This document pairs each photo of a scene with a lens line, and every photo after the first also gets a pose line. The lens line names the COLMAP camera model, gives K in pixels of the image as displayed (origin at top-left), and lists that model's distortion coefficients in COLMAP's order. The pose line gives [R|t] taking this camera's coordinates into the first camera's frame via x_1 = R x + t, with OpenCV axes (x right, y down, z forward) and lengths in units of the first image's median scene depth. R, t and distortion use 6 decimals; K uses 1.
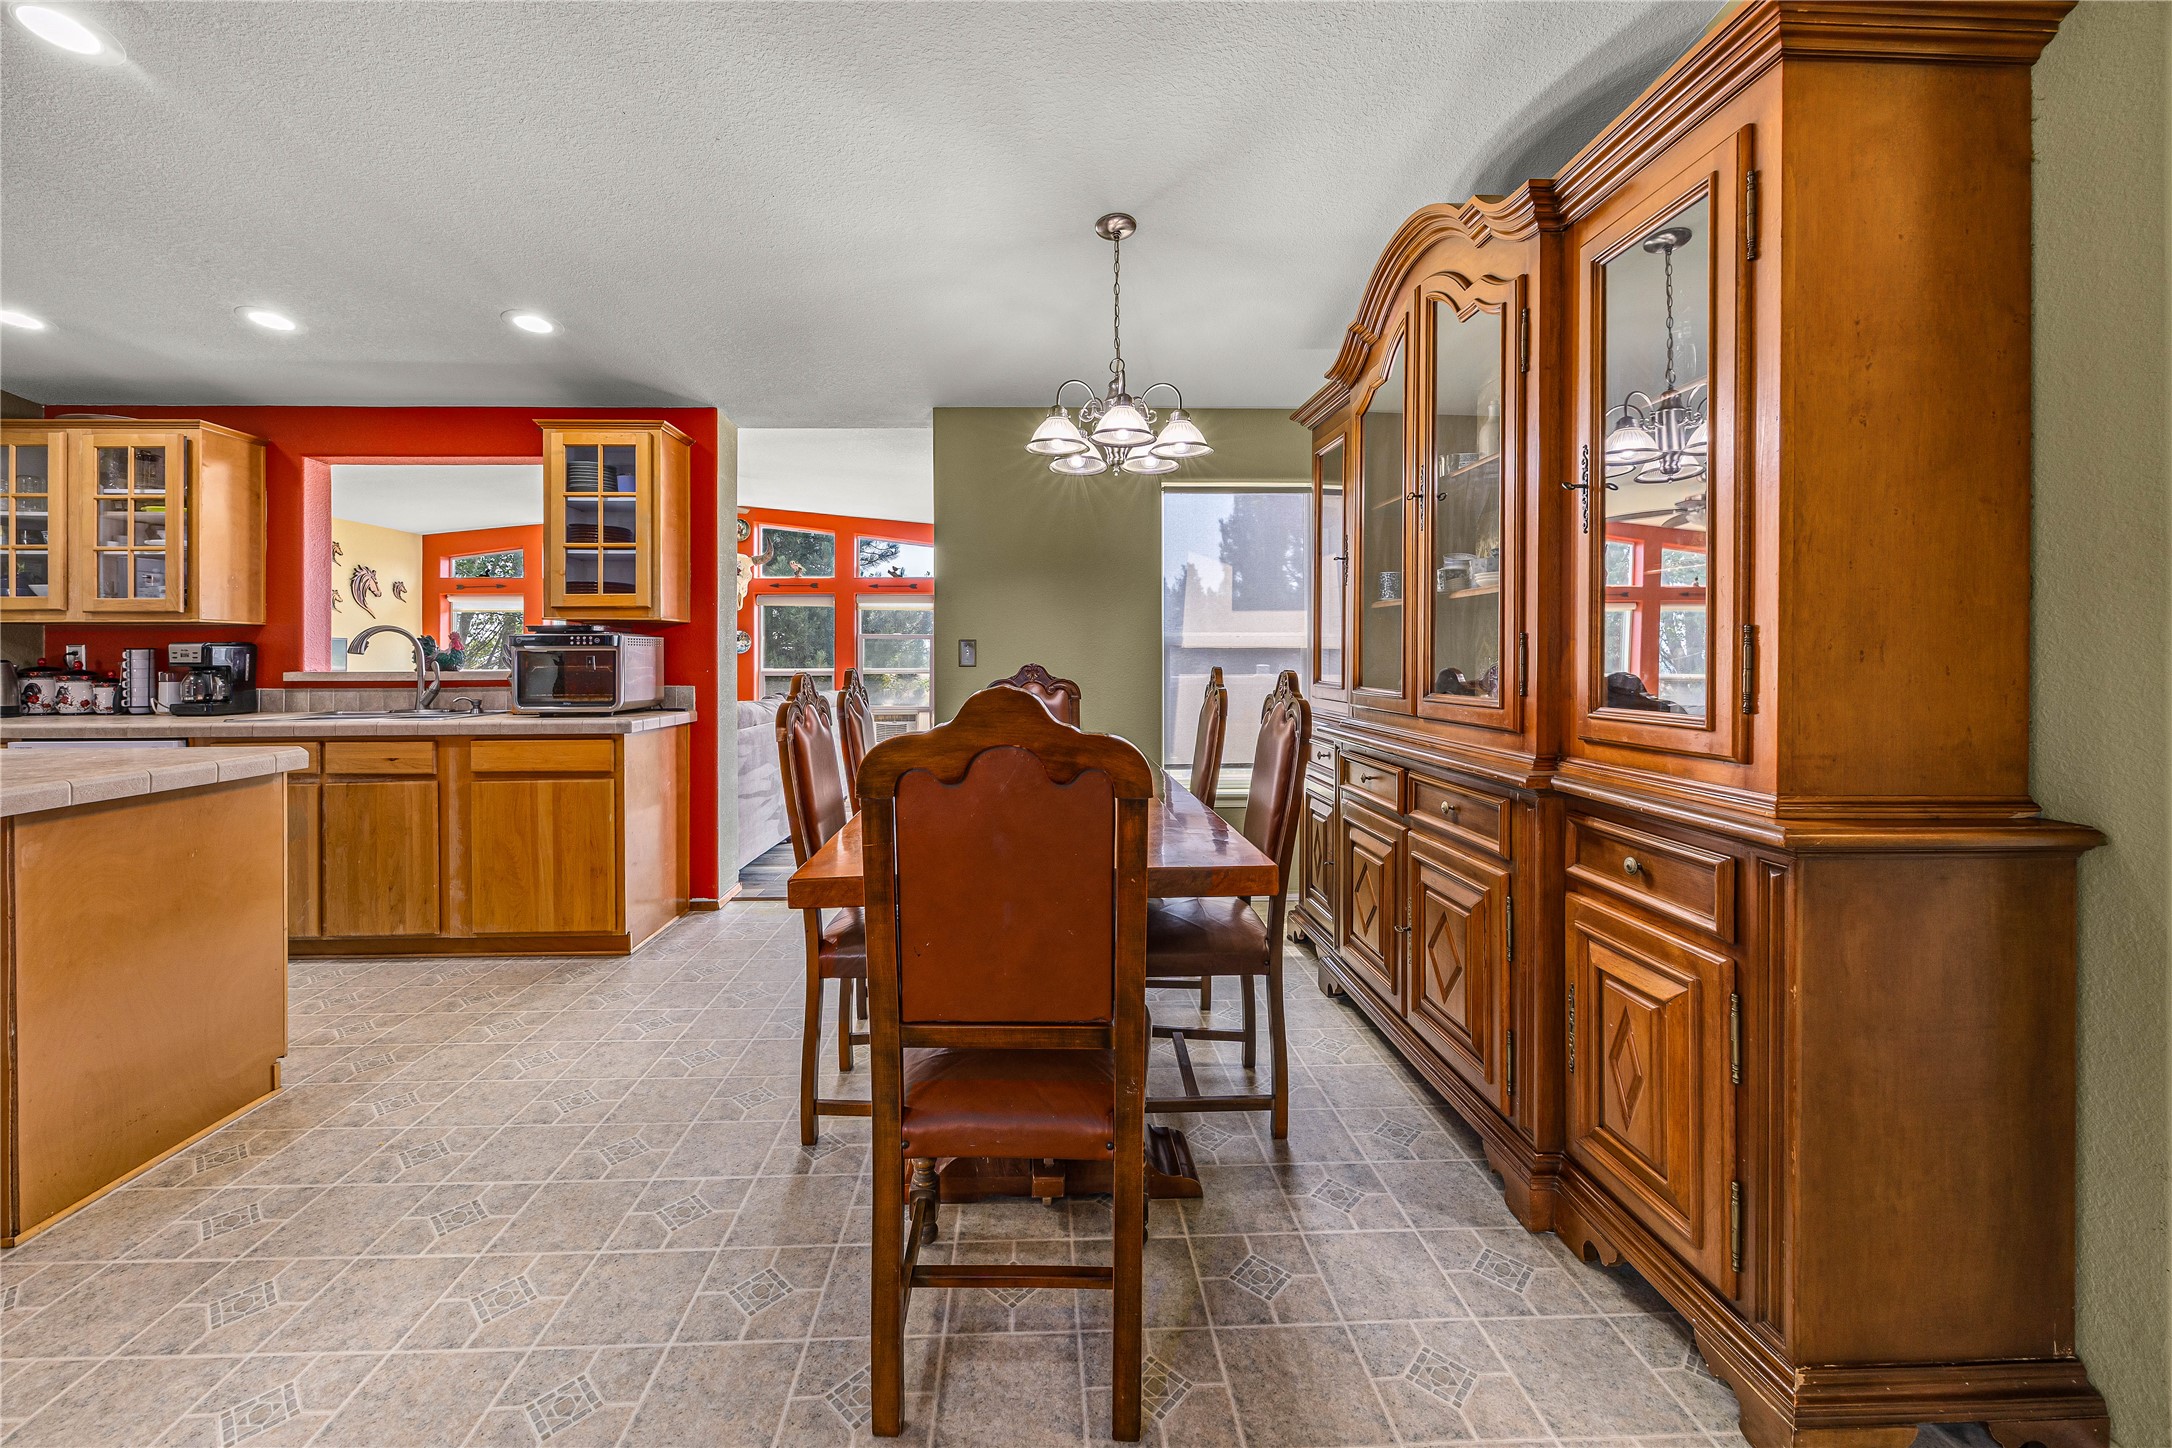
lens RADIAL K [[850.3, 0, 1053.5], [0, 850.3, 654.9], [0, 0, 1]] dist [-0.000823, -0.000272]
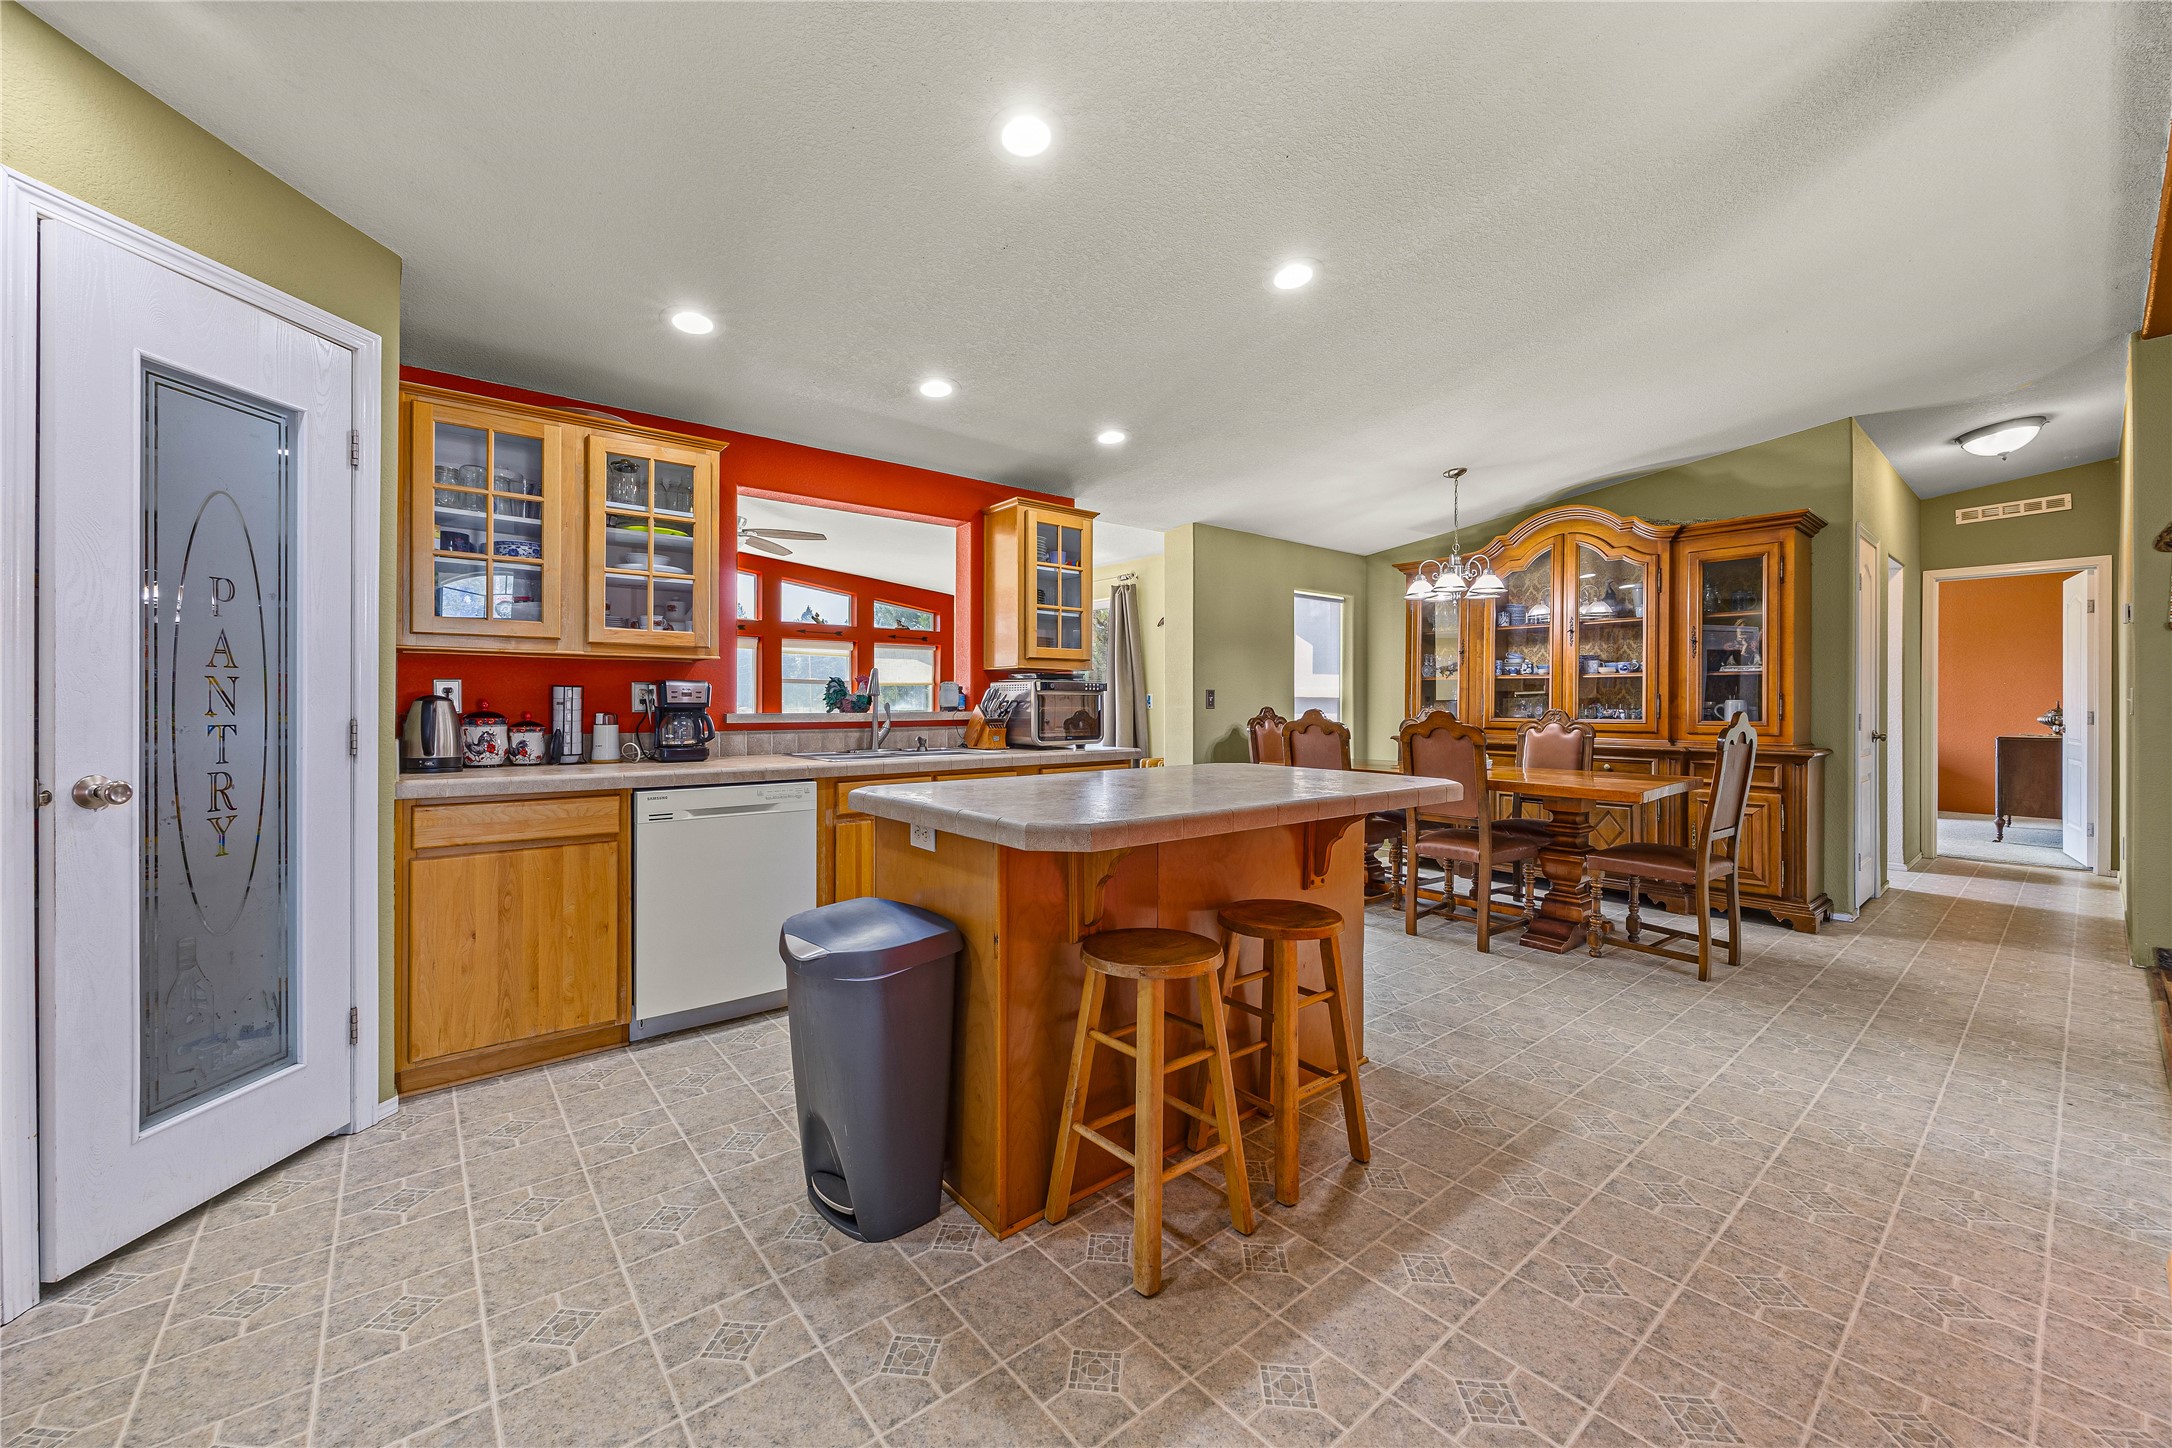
lens RADIAL K [[837.2, 0, 1076.8], [0, 837.2, 711.8], [0, 0, 1]] dist [-0.007641, 0.000085]
pose [[0.794783, -0.000656, 0.606893, -1.224775], [-0.006692, 0.999929, 0.009844, 0.007359], [-0.606856, -0.011885, 0.794723, 0.033688]]
